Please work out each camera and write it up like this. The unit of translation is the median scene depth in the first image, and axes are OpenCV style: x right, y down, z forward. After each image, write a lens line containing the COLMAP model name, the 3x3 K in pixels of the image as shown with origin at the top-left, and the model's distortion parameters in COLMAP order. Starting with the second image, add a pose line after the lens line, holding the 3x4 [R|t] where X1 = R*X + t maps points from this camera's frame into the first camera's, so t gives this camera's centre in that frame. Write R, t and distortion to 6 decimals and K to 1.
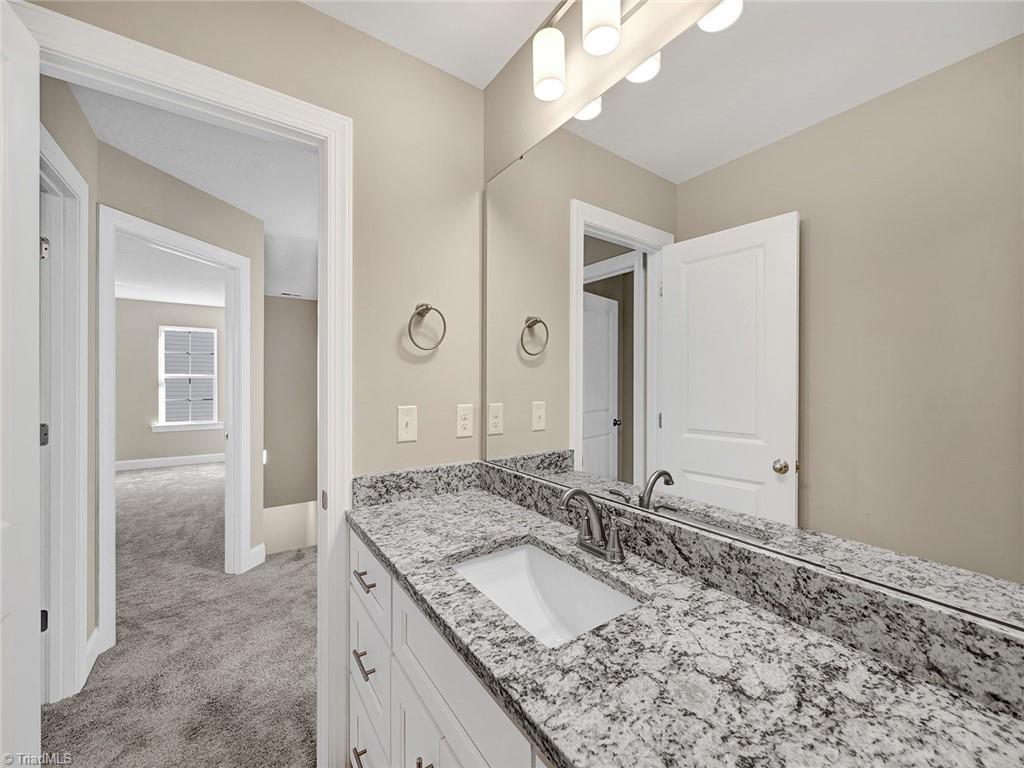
lens RADIAL K [[421.9, 0, 515.2], [0, 421.9, 382.1], [0, 0, 1]] dist [0.000992, -0.000010]
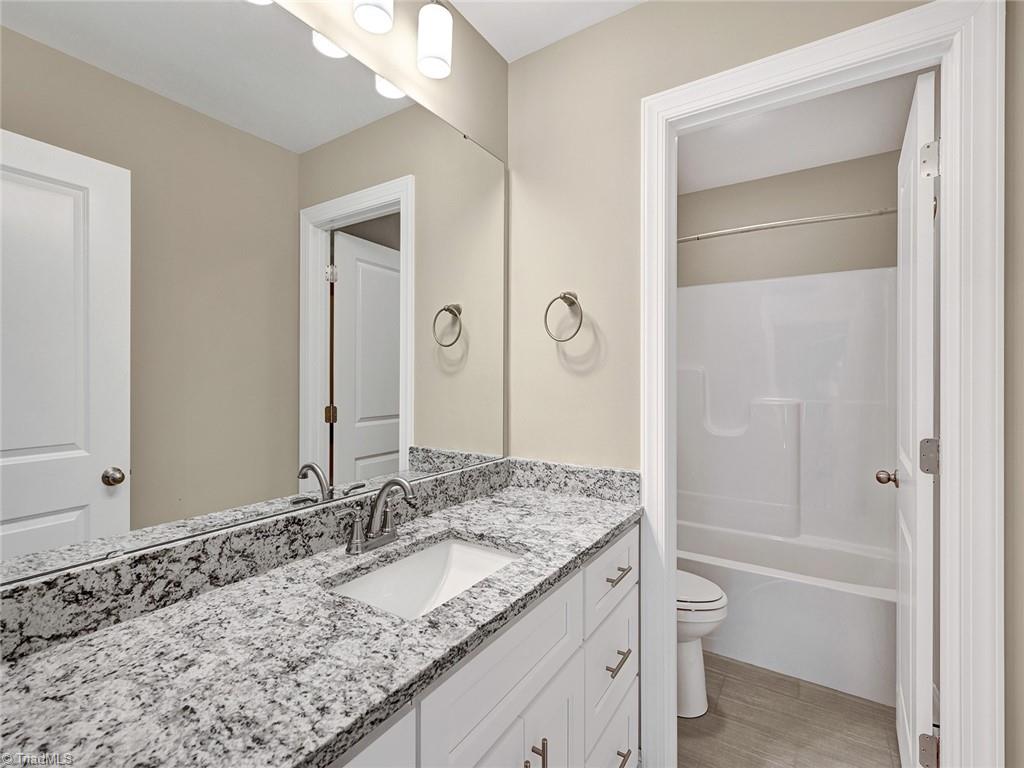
lens RADIAL K [[486.0, 0, 514.7], [0, 486.0, 379.1], [0, 0, 1]] dist [0.000351, 0.000306]
pose [[-0.411319, 0.000404, 0.911491, -0.915087], [0.001661, 0.999999, 0.000306, 0.019532], [-0.911490, 0.001640, -0.411319, 1.111134]]
